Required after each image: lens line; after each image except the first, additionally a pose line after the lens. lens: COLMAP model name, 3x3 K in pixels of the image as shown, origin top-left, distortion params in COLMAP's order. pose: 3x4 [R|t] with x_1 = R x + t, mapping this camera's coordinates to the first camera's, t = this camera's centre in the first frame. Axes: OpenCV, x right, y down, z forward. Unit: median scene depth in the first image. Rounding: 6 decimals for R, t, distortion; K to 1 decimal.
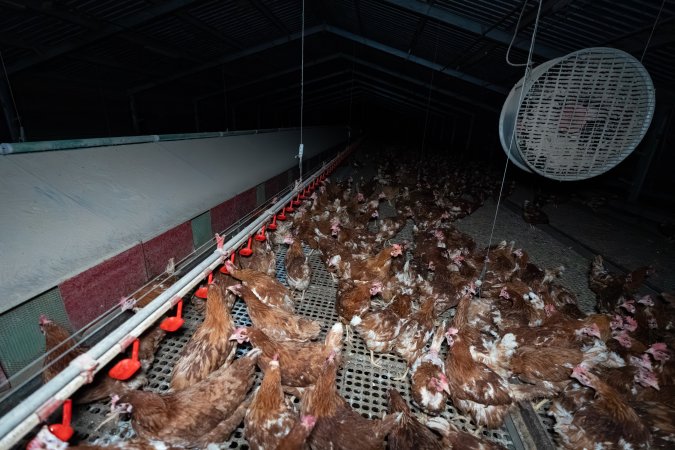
lens RADIAL K [[290.5, 0, 337.5], [0, 290.5, 225.0], [0, 0, 1]] dist [0.000344, 0.000526]
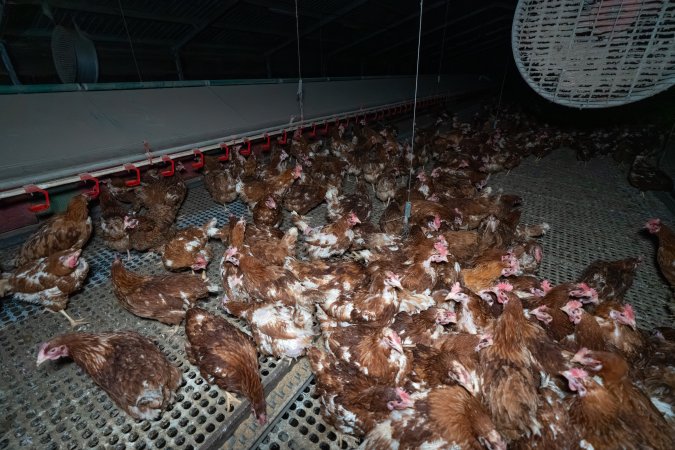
lens RADIAL K [[290.5, 0, 337.5], [0, 290.5, 225.0], [0, 0, 1]] dist [0.000344, 0.000526]
pose [[0.909486, 0.135762, -0.392943, 0.554404], [-0.083220, 0.985499, 0.147873, 0.082691], [0.407320, -0.101787, 0.907595, 0.059559]]
